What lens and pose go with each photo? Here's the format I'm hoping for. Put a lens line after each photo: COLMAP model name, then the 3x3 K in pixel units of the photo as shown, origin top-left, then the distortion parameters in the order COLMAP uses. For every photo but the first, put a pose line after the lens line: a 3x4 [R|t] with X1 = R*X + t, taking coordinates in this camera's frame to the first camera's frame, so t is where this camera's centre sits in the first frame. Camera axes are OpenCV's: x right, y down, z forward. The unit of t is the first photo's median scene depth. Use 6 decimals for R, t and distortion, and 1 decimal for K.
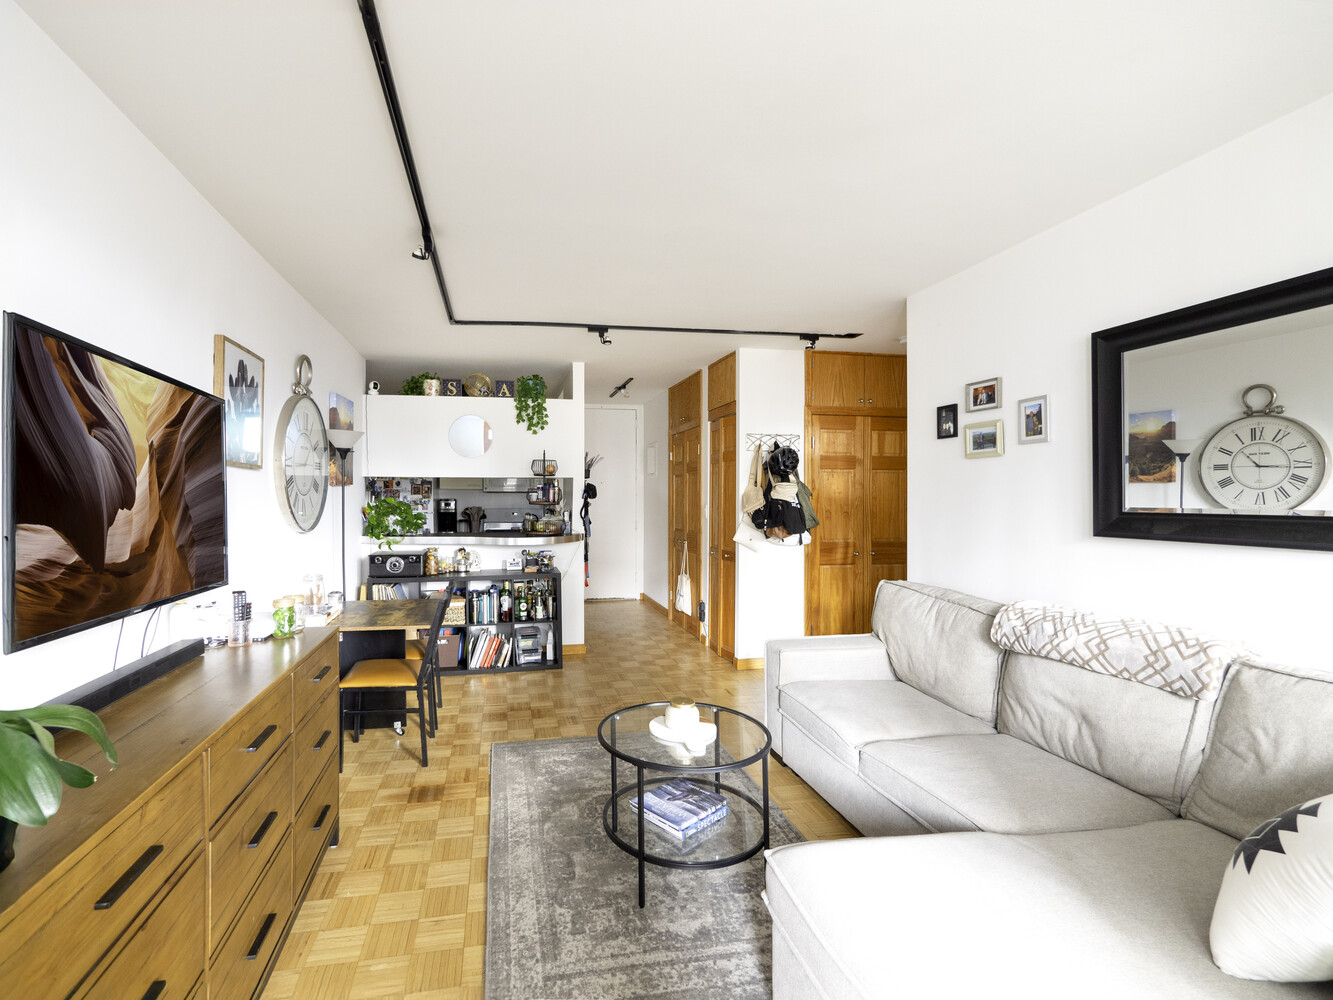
lens RADIAL K [[537.9, 0, 666.7], [0, 537.9, 495.3], [0, 0, 1]] dist [-0.000059, 0.000001]
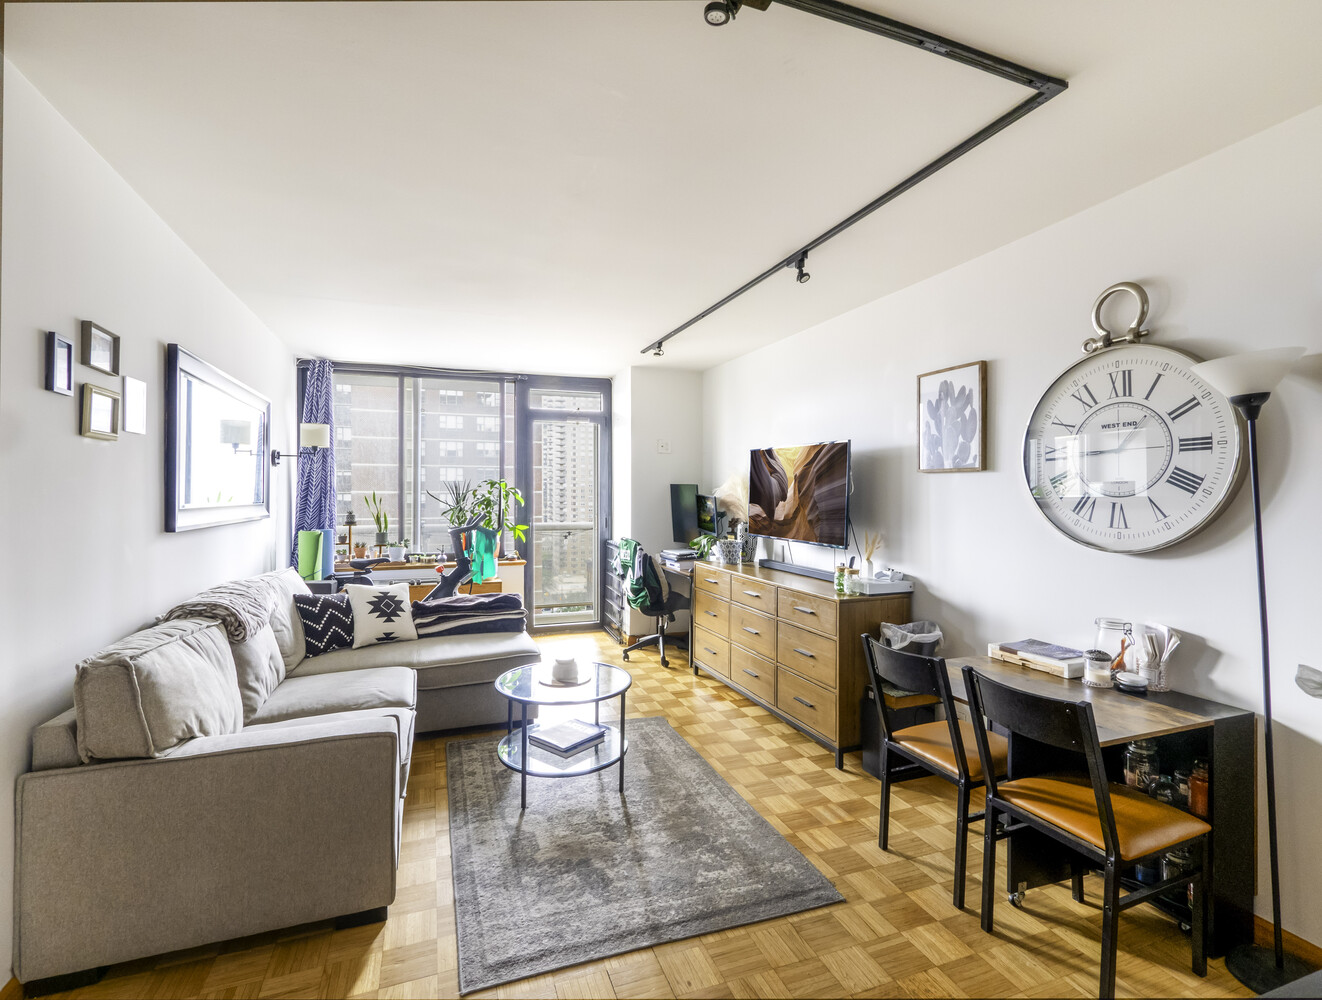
lens RADIAL K [[619.0, 0, 659.2], [0, 619.0, 495.6], [0, 0, 1]] dist [-0.000235, 0.000004]
pose [[-0.996551, -0.002561, -0.082942, -0.111472], [-0.002771, 0.999993, 0.002411, -0.008668], [0.082936, 0.002633, -0.996551, 3.746027]]
